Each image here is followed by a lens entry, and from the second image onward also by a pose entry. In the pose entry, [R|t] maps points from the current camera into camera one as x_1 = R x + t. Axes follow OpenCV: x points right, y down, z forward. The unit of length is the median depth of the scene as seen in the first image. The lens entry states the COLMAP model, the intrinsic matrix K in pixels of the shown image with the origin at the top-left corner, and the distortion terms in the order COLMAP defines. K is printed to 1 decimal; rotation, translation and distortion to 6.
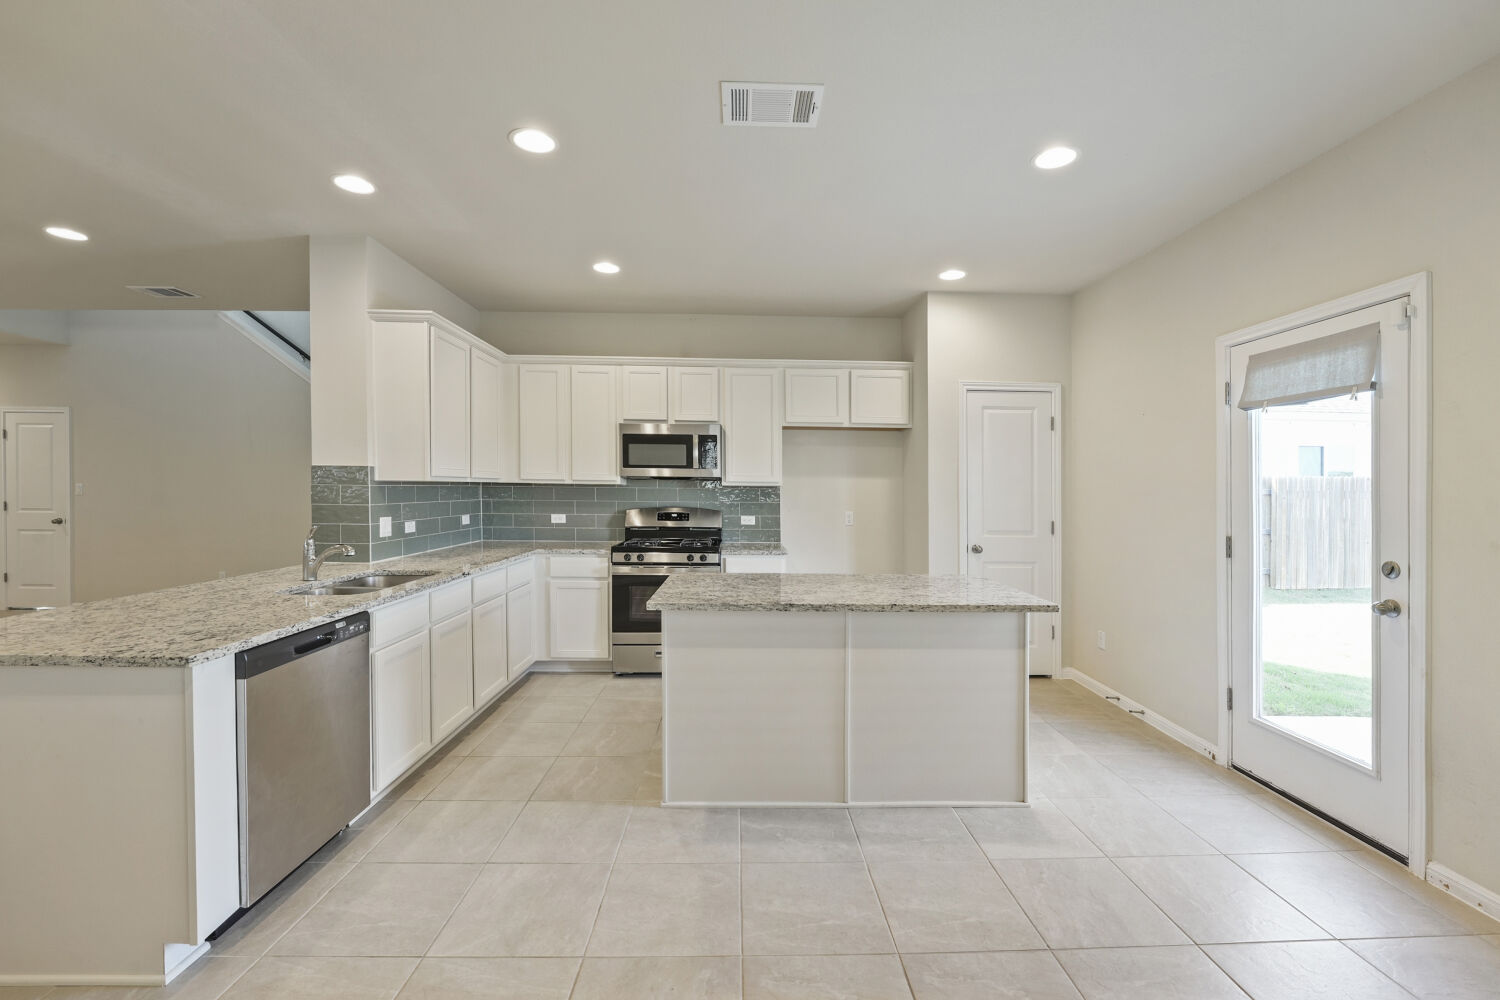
lens RADIAL K [[608.7, 0, 749.6], [0, 608.7, 484.9], [0, 0, 1]] dist [-0.019140, 0.000344]
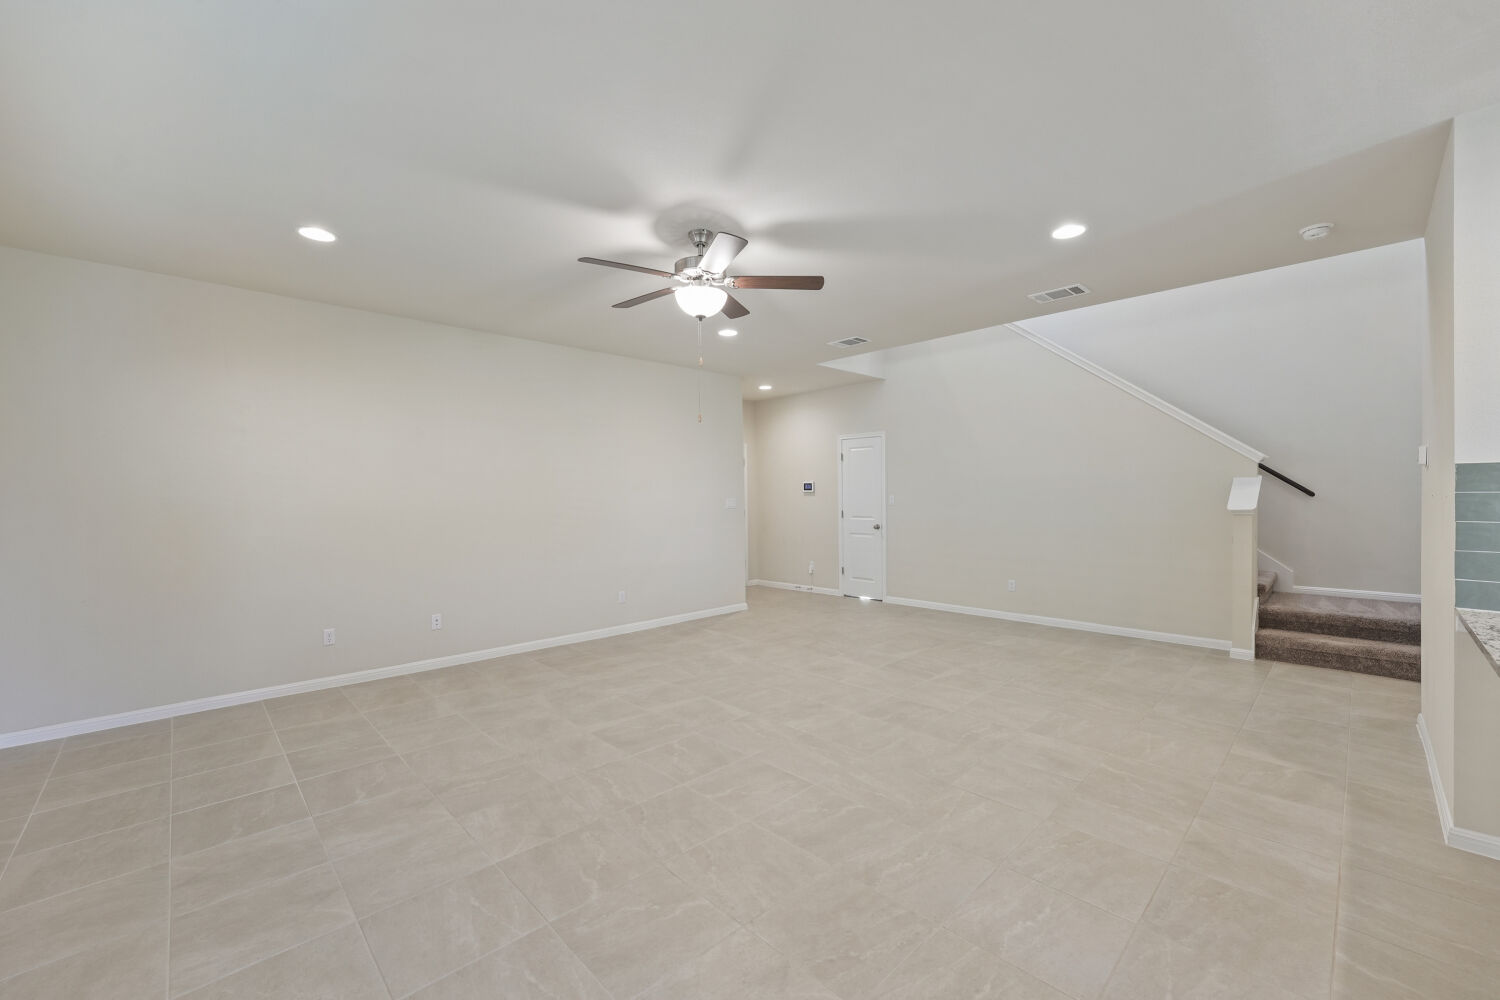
lens RADIAL K [[606.1, 0, 749.1], [0, 606.1, 508.0], [0, 0, 1]] dist [-0.010217, -0.000048]
pose [[0.668326, -0.000665, -0.743868, -0.859029], [0.023553, 0.999517, 0.020268, -0.017927], [0.743495, -0.031066, 0.668019, -0.030576]]
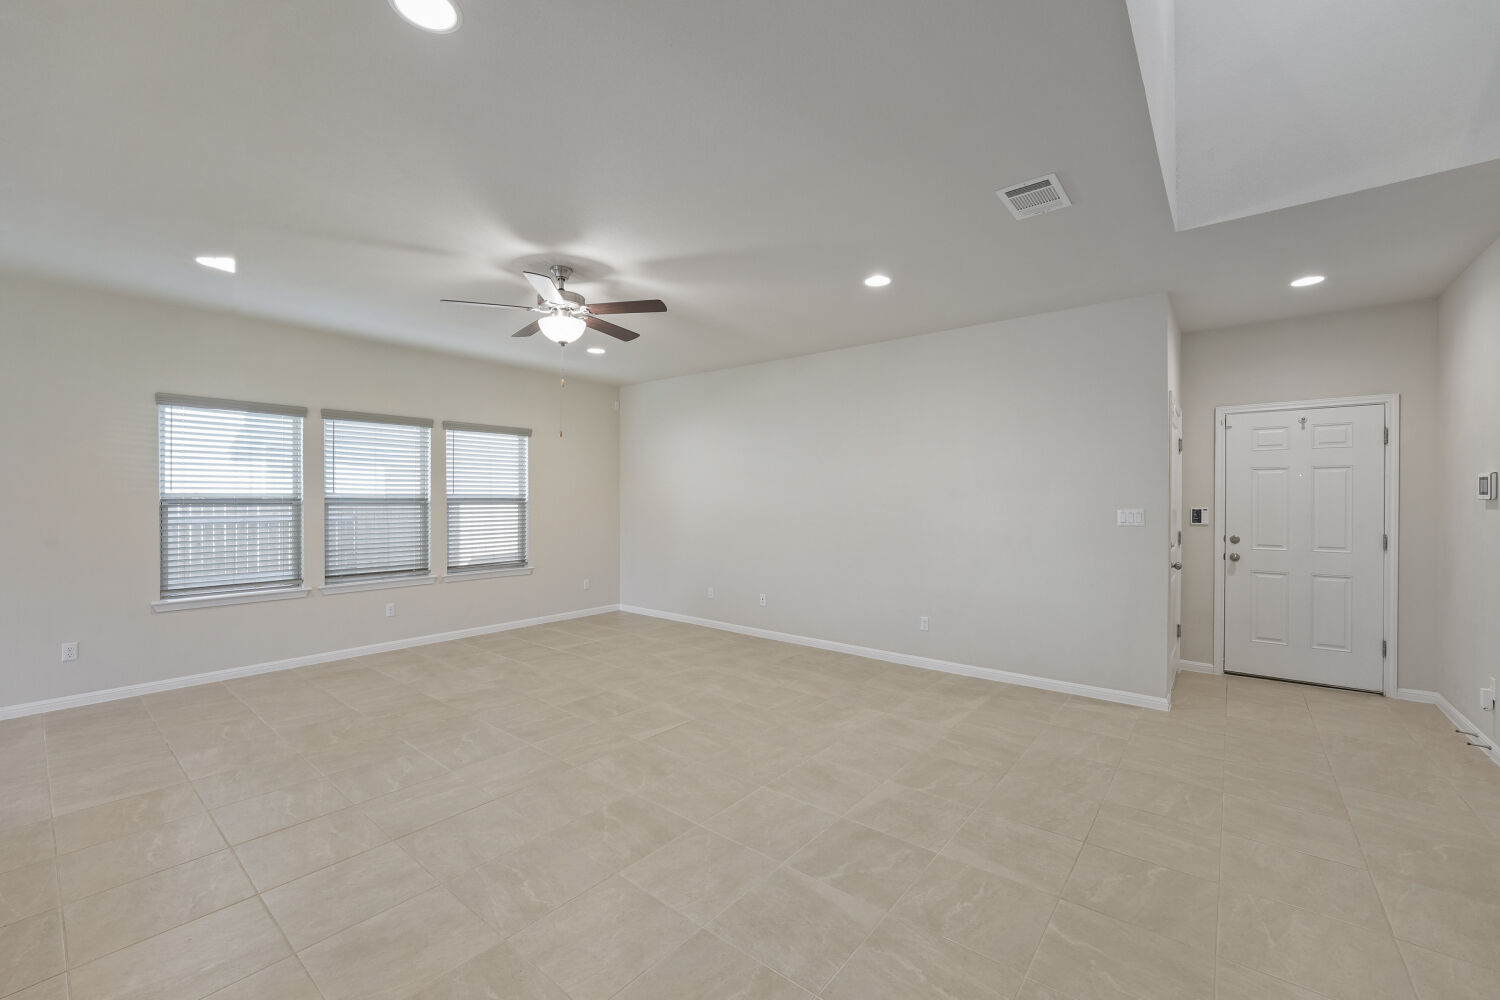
lens RADIAL K [[606.1, 0, 749.1], [0, 606.1, 508.0], [0, 0, 1]] dist [-0.010217, -0.000048]
pose [[-0.662869, -0.002562, -0.748731, -1.062092], [-0.001249, 0.999997, -0.002316, -0.006984], [0.748734, -0.000600, -0.662870, 1.711913]]
